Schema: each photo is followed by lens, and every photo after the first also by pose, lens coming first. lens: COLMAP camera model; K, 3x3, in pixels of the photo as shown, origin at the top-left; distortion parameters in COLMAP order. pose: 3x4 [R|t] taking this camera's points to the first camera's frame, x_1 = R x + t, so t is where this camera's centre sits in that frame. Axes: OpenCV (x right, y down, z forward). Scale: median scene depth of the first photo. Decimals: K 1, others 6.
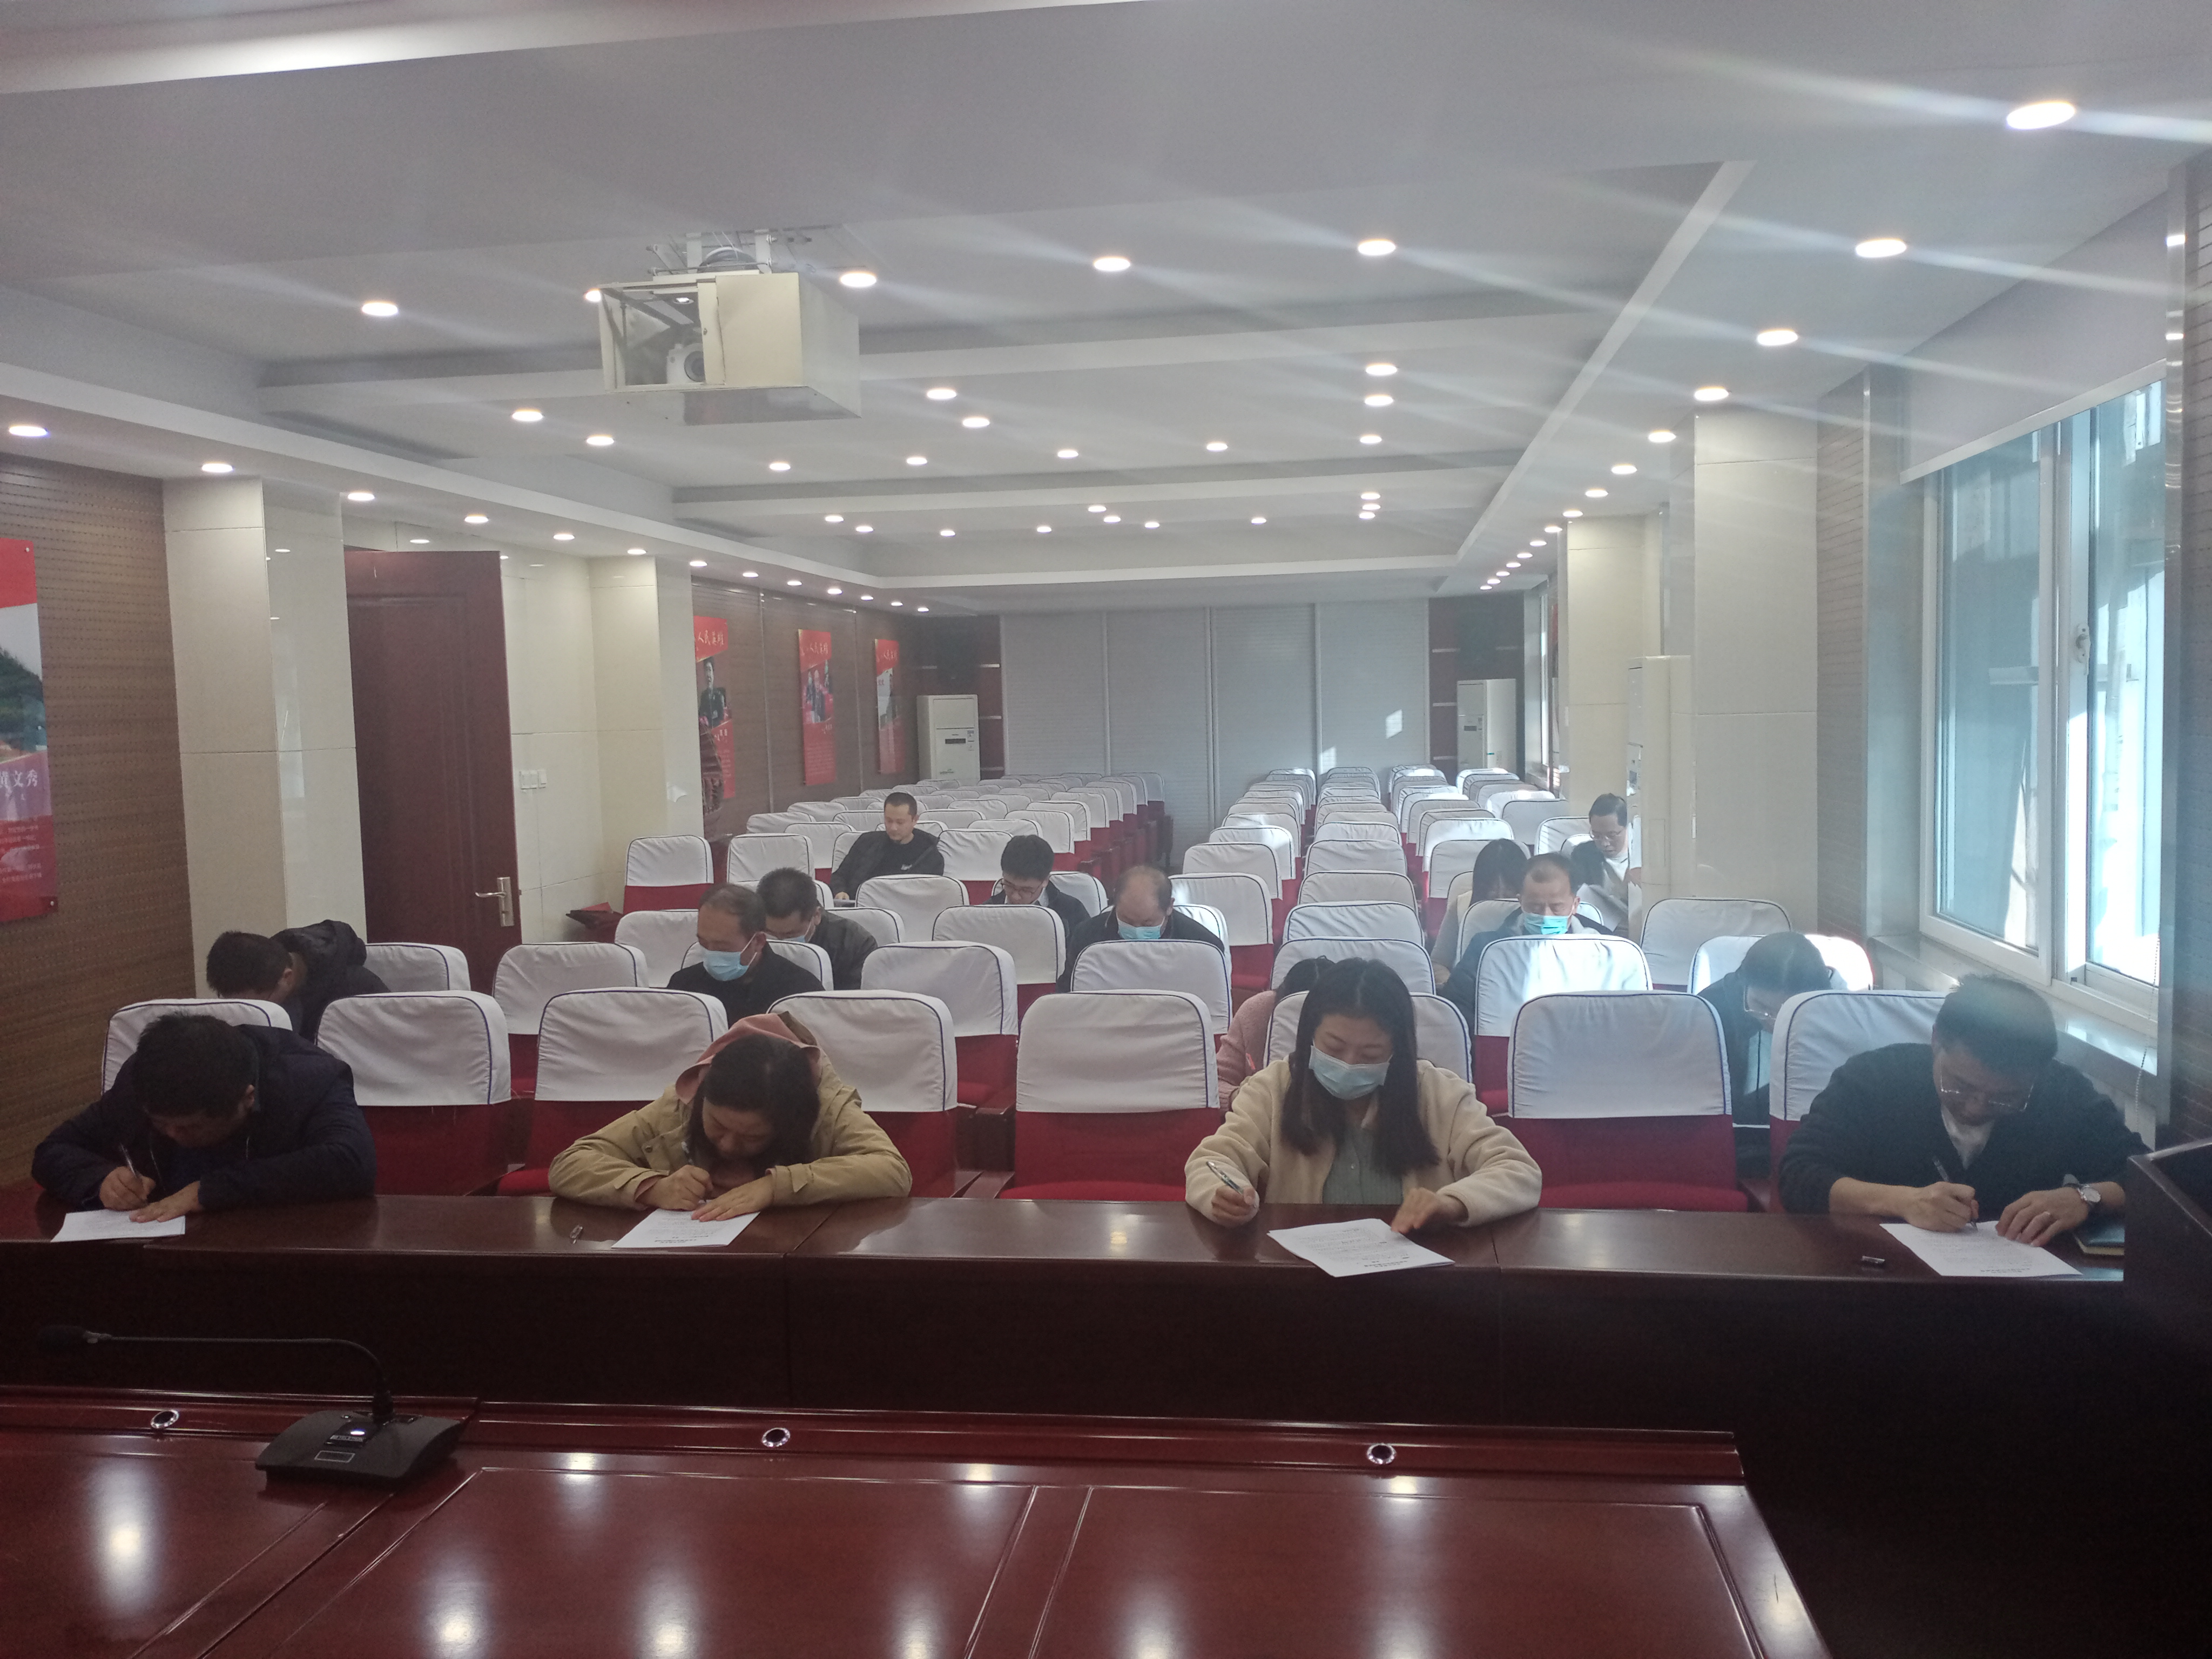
lens RADIAL K [[1798.4, 0, 1113.7], [0, 1798.4, 831.2], [0, 0, 1]] dist [-0.008182, -0.012804]
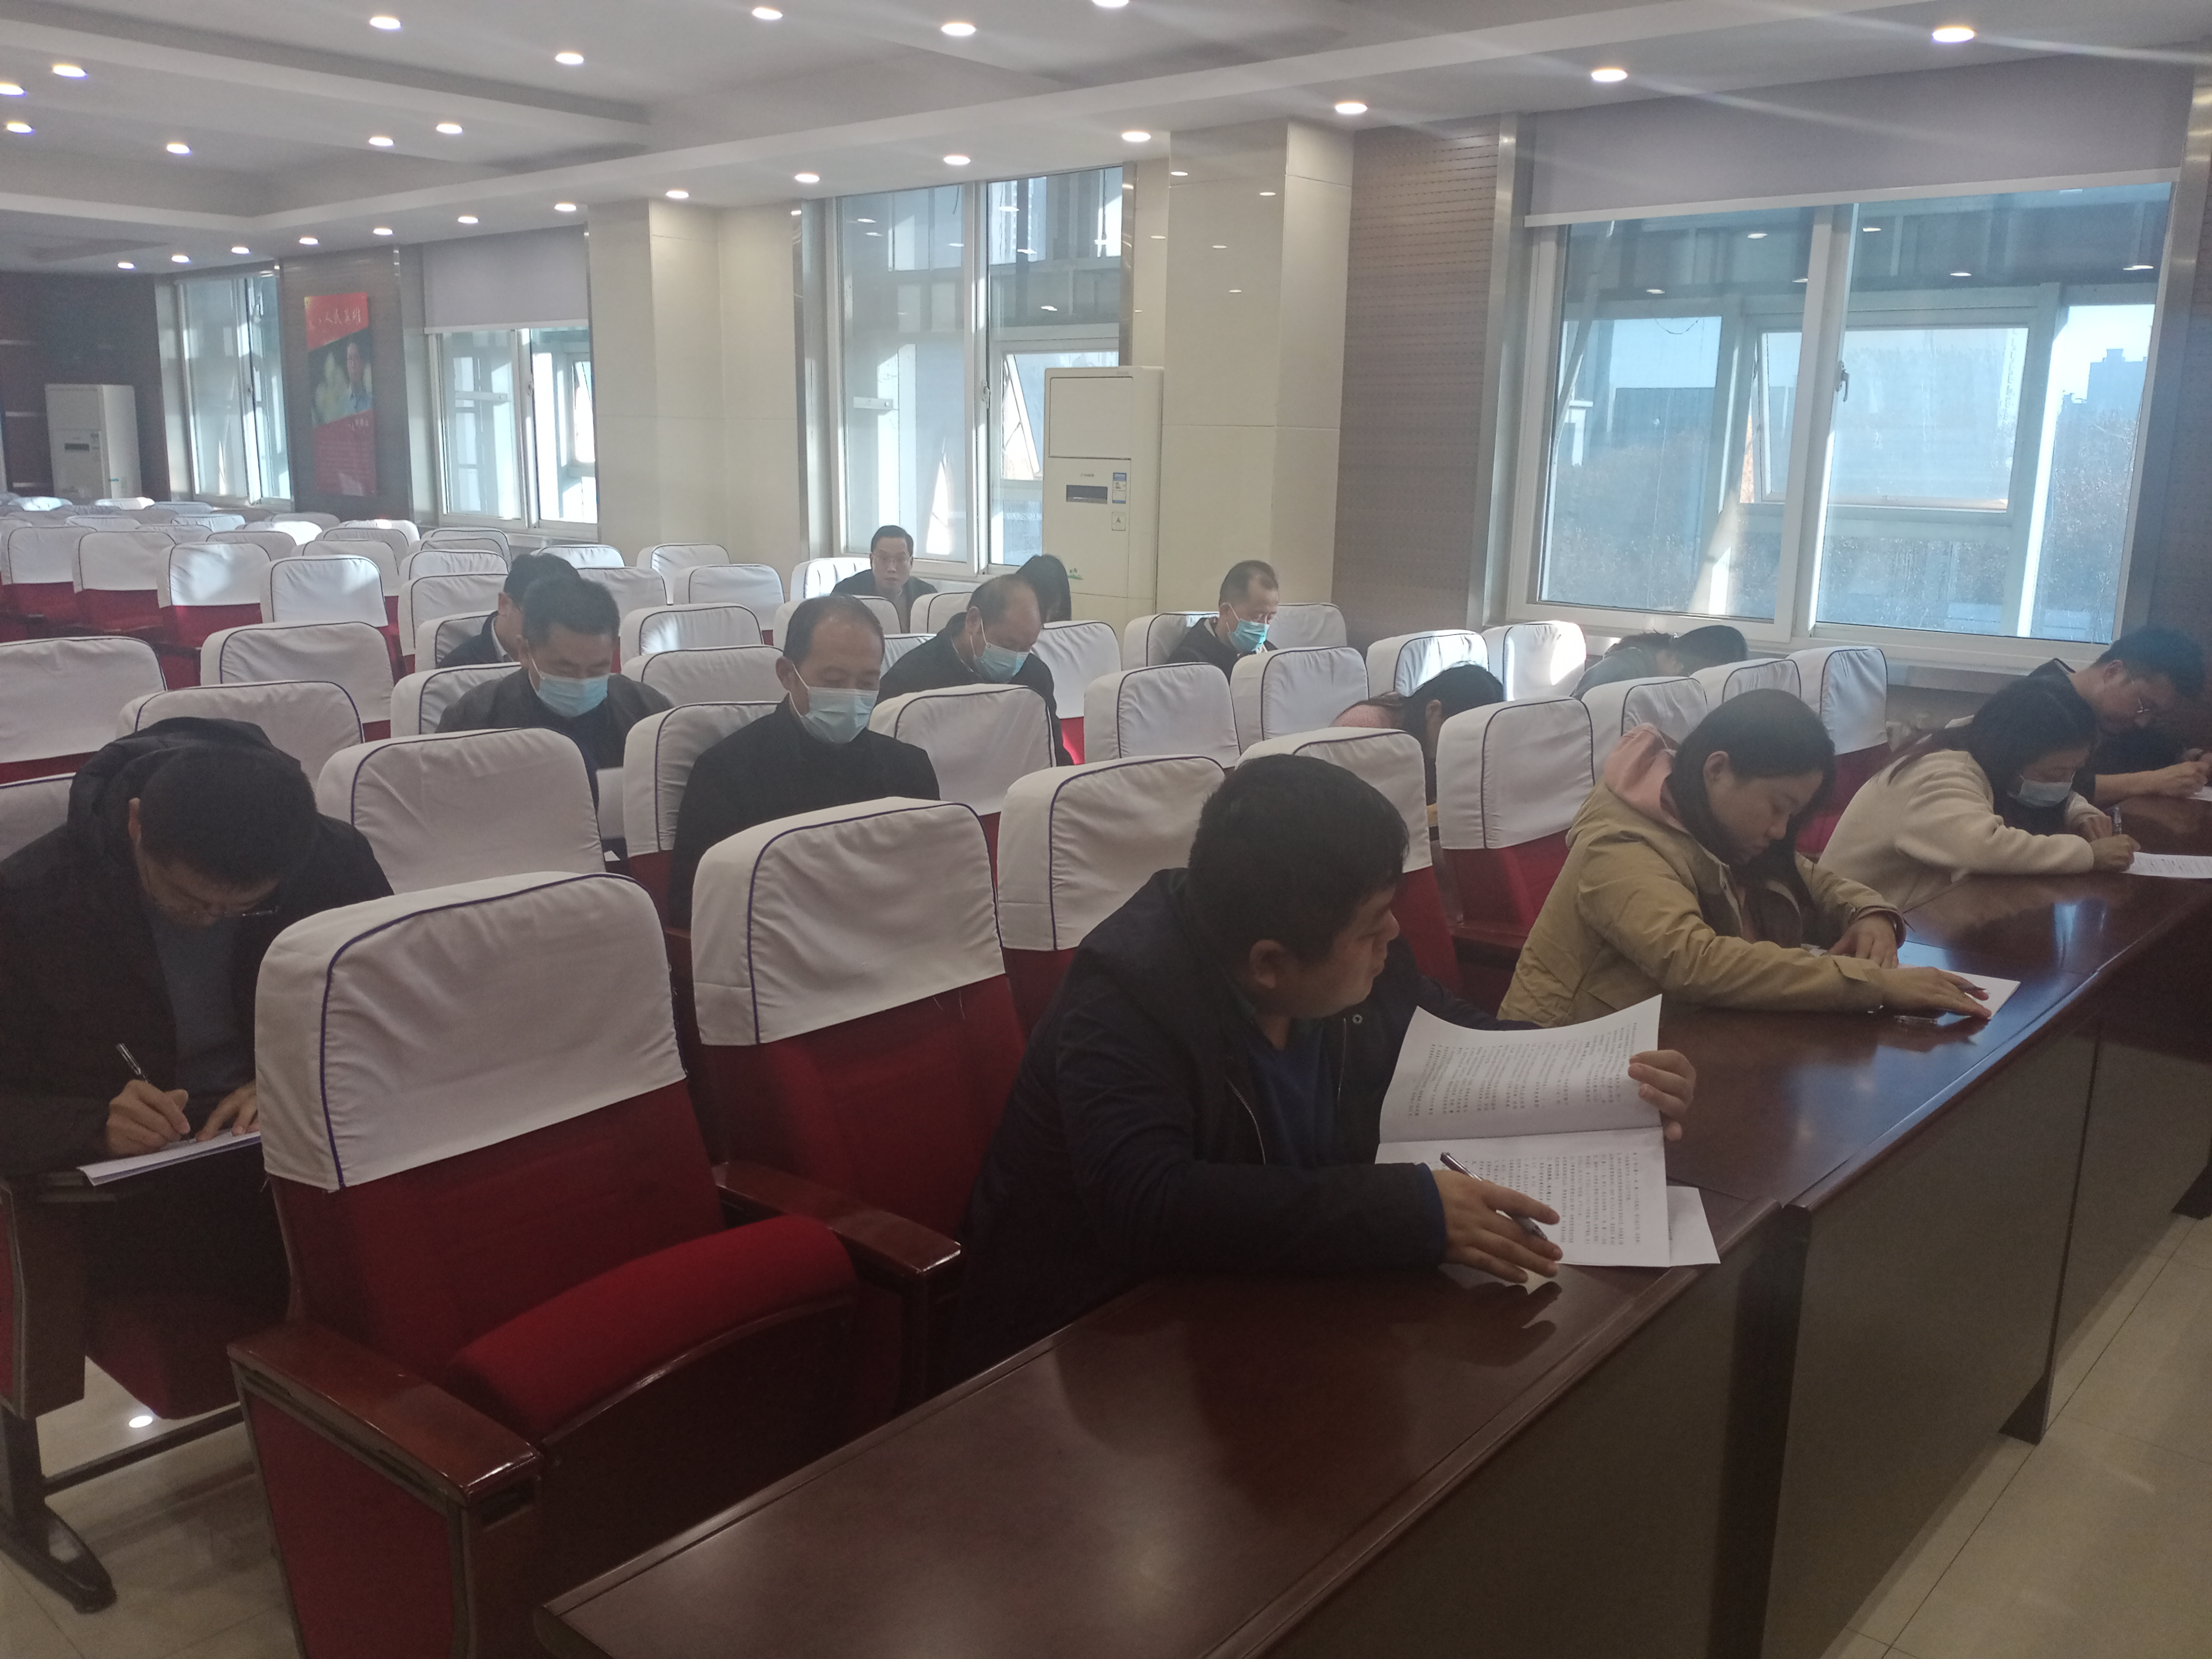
lens RADIAL K [[1798.4, 0, 1115.5], [0, 1798.4, 841.1], [0, 0, 1]] dist [-0.008182, -0.012804]
pose [[0.534803, -0.133746, 0.834325, -0.719250], [0.016711, 0.988875, 0.147810, 0.016651], [-0.844812, -0.065107, 0.531088, 0.564072]]
